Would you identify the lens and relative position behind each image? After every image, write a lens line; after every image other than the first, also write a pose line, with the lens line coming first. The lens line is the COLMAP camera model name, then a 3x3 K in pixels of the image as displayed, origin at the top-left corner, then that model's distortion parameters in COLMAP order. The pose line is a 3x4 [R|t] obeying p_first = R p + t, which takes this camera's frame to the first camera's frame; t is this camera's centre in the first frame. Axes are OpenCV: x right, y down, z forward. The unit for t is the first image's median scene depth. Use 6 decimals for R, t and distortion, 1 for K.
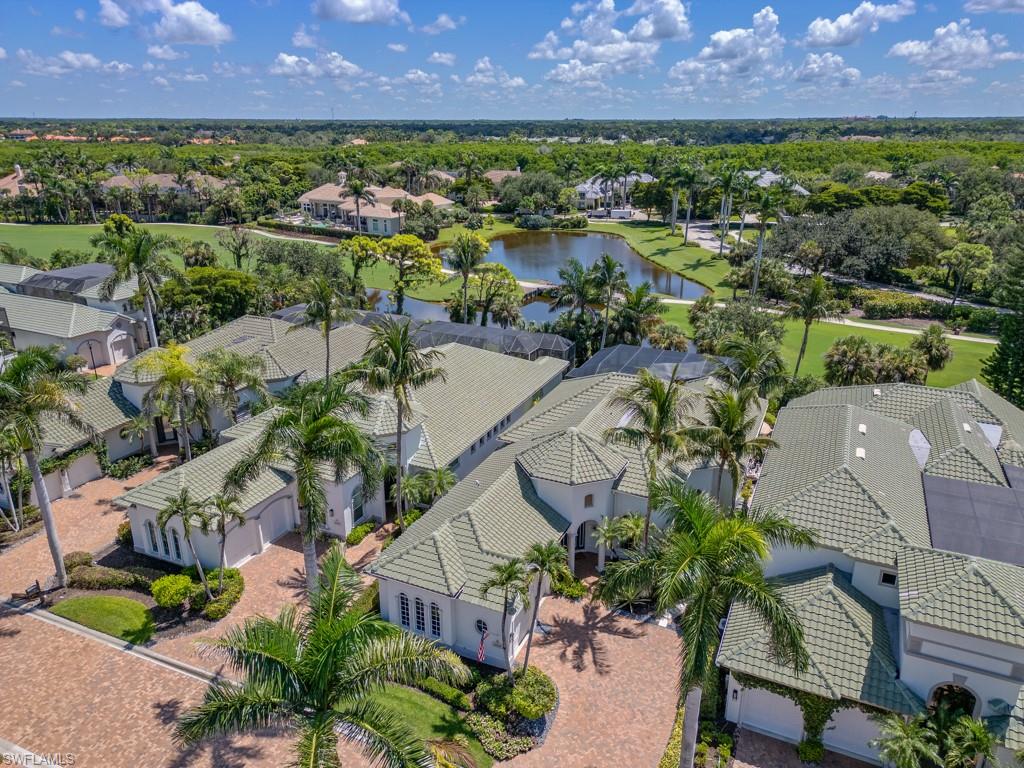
lens RADIAL K [[710.2, 0, 512.0], [0, 710.2, 384.0], [0, 0, 1]] dist [0.077466, -0.086595]
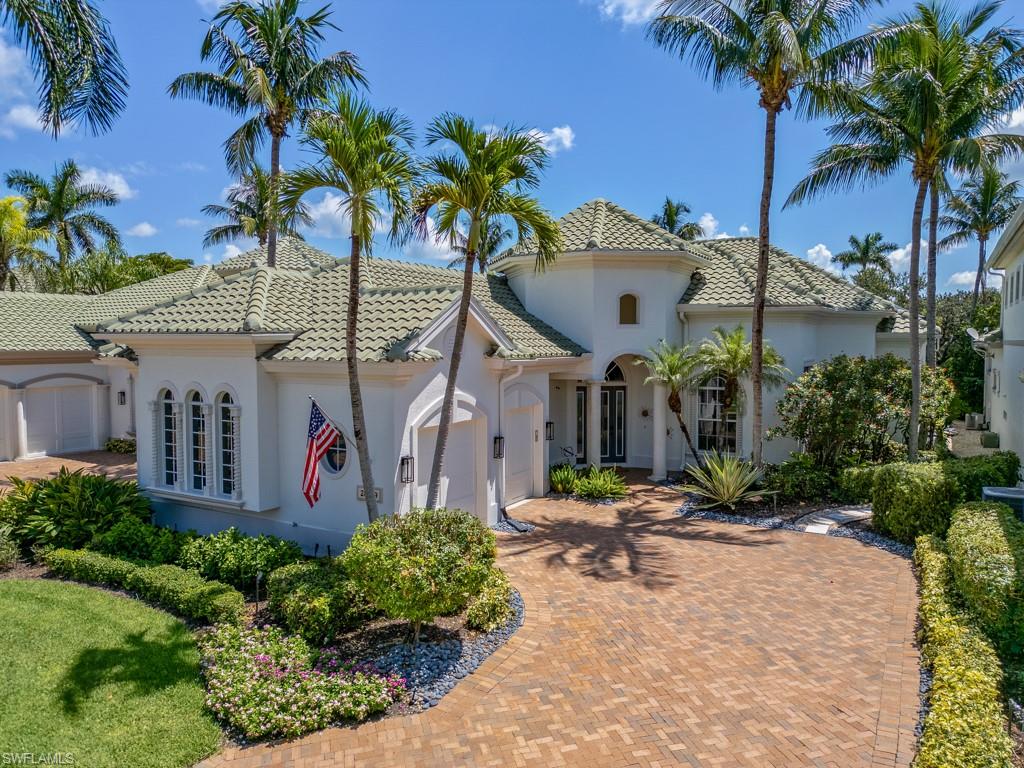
lens RADIAL K [[710.2, 0, 512.0], [0, 710.2, 384.0], [0, 0, 1]] dist [0.077466, -0.086595]
pose [[0.995488, 0.005824, -0.094713, 0.047866], [-0.033348, 0.955920, -0.291728, 0.226180], [0.088839, 0.293570, 0.951801, 0.348637]]
